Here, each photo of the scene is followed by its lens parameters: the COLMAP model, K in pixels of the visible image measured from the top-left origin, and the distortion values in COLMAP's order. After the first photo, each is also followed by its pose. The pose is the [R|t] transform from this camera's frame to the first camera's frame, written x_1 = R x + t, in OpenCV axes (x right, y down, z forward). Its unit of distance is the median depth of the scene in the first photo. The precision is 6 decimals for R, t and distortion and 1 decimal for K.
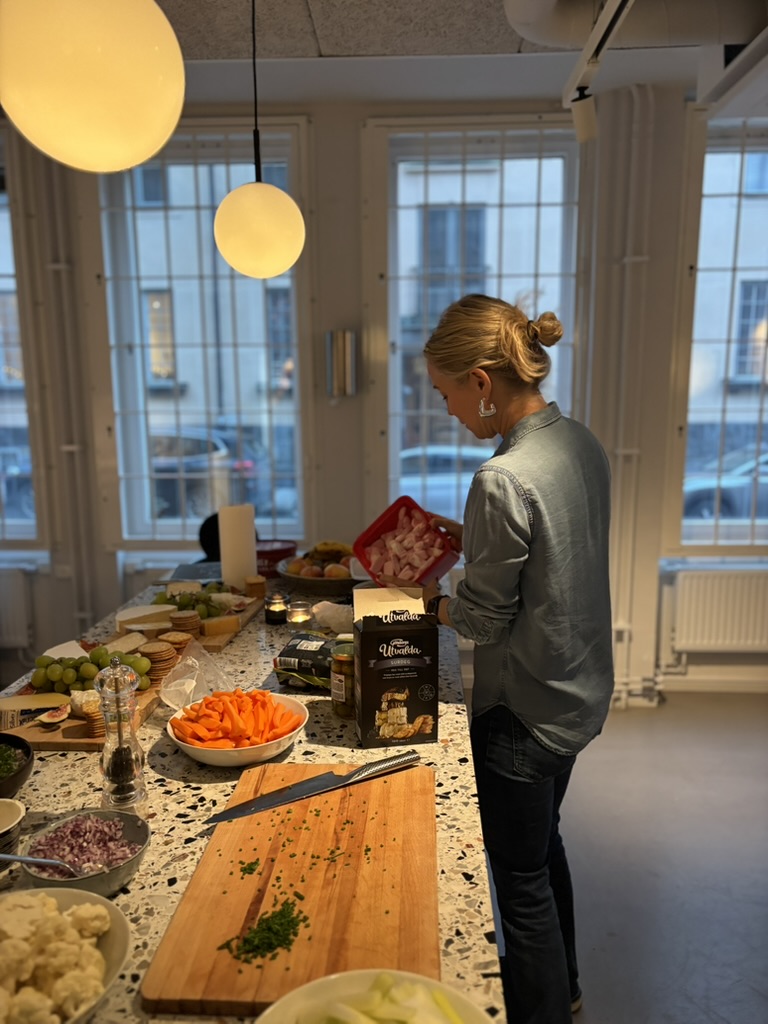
lens RADIAL K [[792.3, 0, 384.8], [0, 792.3, 514.3], [0, 0, 1]] dist [0.045216, -0.001917]
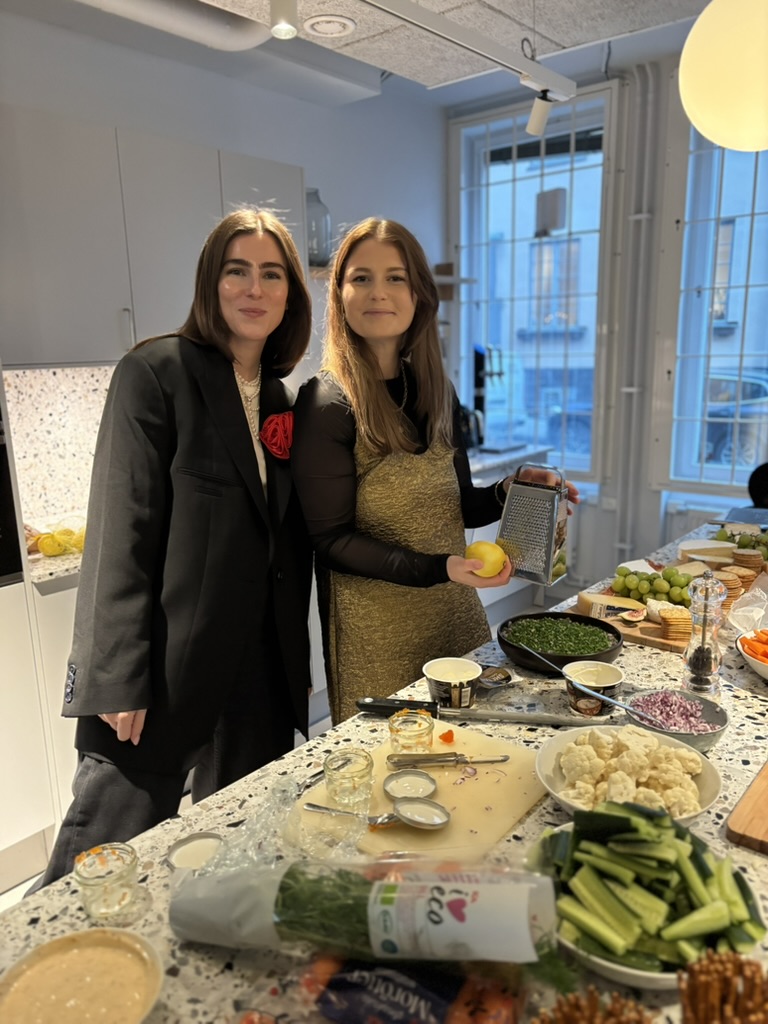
lens RADIAL K [[792.3, 0, 386.6], [0, 792.3, 513.5], [0, 0, 1]] dist [0.045216, -0.001917]
pose [[0.801007, 0.118055, -0.586900, -0.027288], [-0.076468, 0.992509, 0.095280, 0.014721], [0.593752, -0.031441, 0.804034, -0.187098]]
